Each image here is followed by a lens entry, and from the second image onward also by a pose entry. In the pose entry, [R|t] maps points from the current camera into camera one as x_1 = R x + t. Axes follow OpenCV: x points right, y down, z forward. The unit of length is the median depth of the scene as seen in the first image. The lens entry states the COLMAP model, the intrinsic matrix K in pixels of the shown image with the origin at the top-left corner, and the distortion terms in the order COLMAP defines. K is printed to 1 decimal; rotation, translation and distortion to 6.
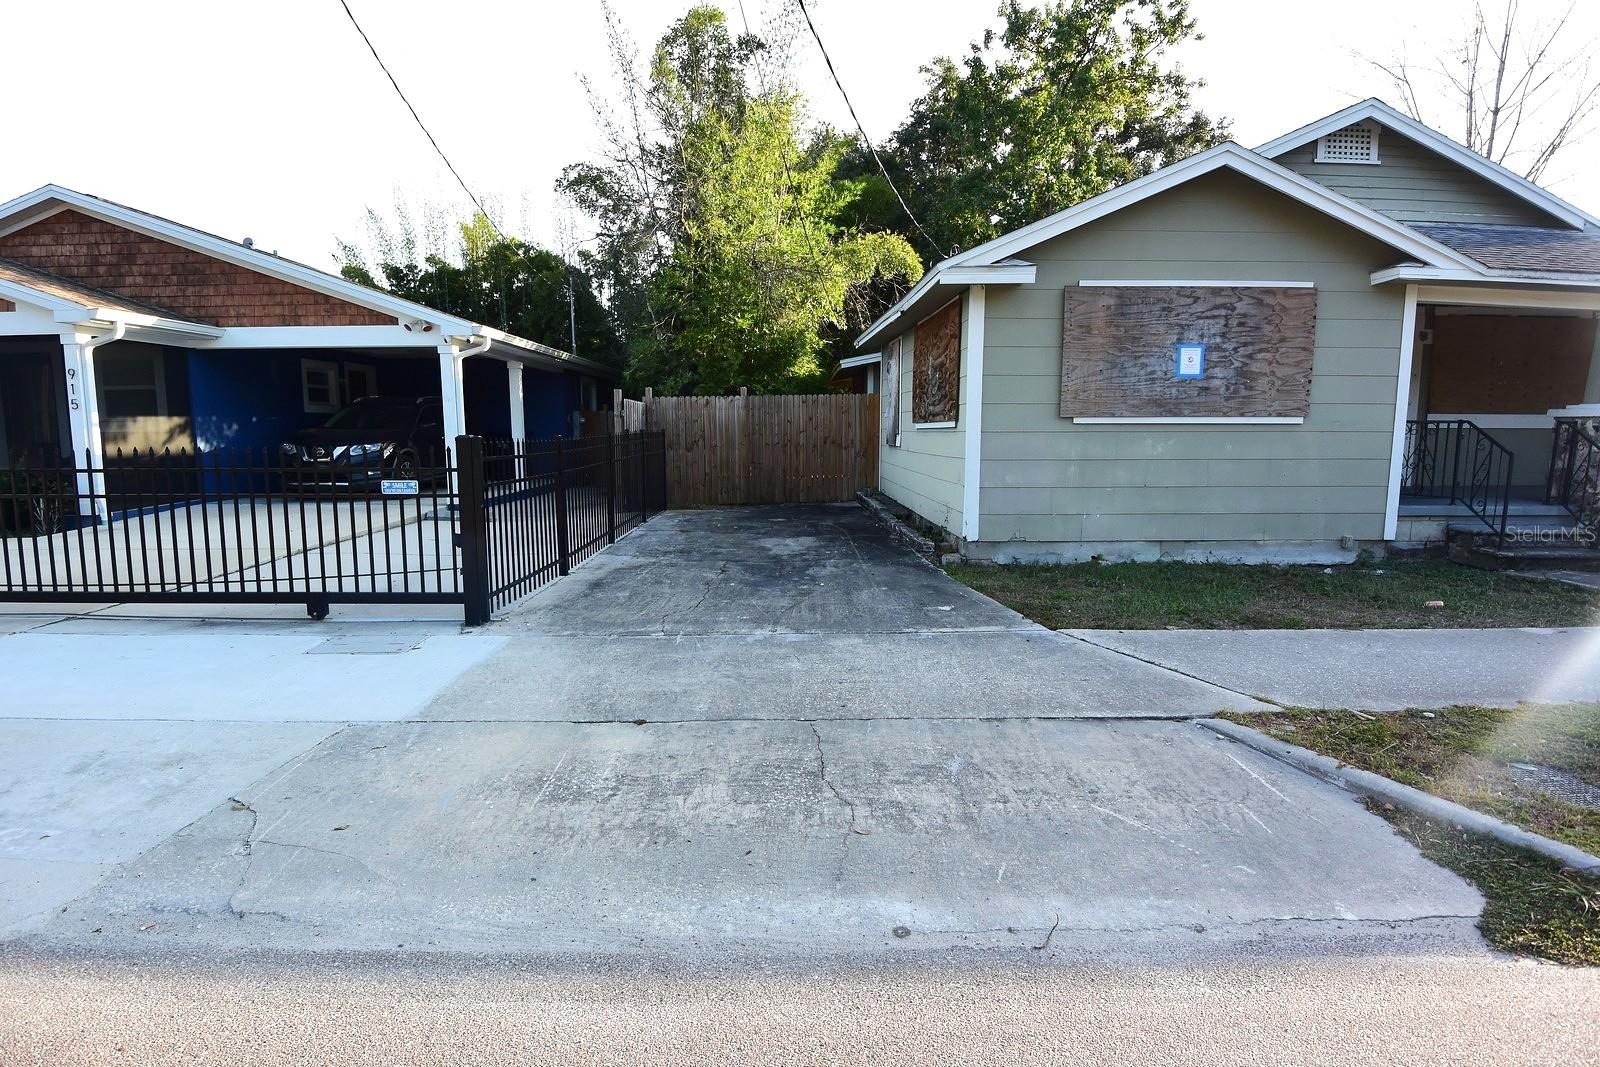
lens RADIAL K [[832.3, 0, 801.6], [0, 832.3, 533.1], [0, 0, 1]] dist [-0.021609, -0.009736]
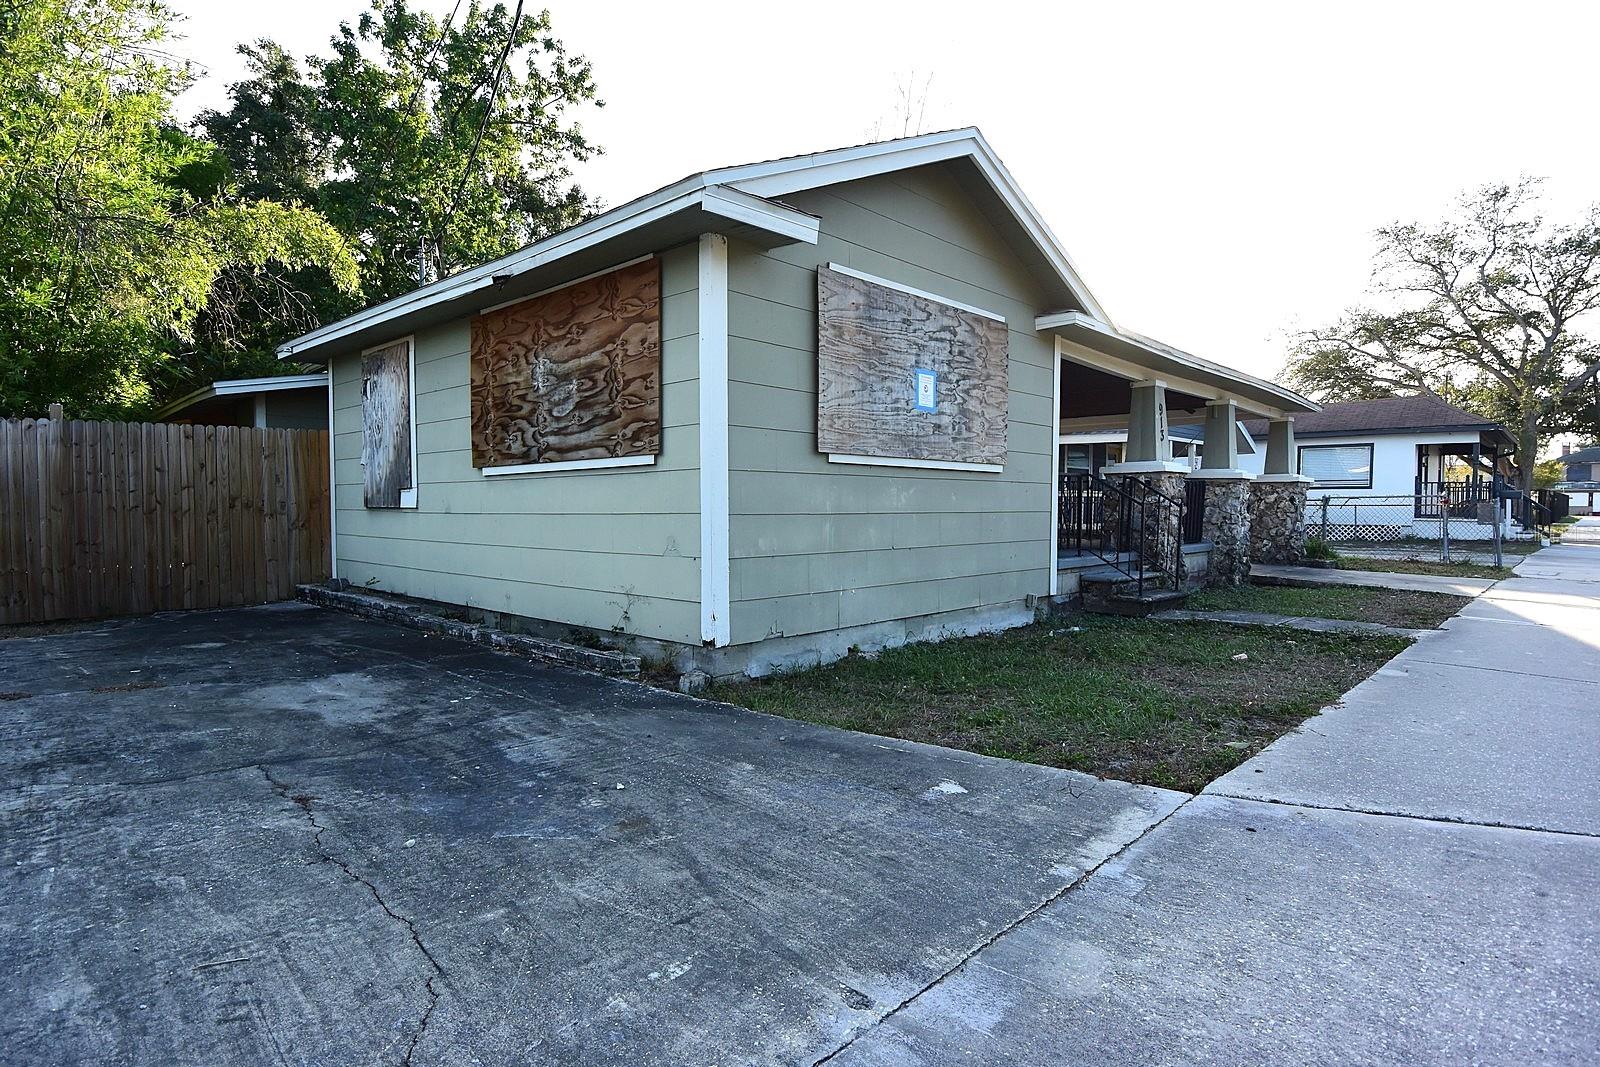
lens RADIAL K [[832.3, 0, 806.4], [0, 832.3, 544.2], [0, 0, 1]] dist [-0.021609, -0.009736]
pose [[0.701482, -0.029234, 0.712087, -0.183839], [0.086978, 0.995201, -0.044826, -0.032661], [-0.707360, 0.093380, 0.700658, 0.515072]]
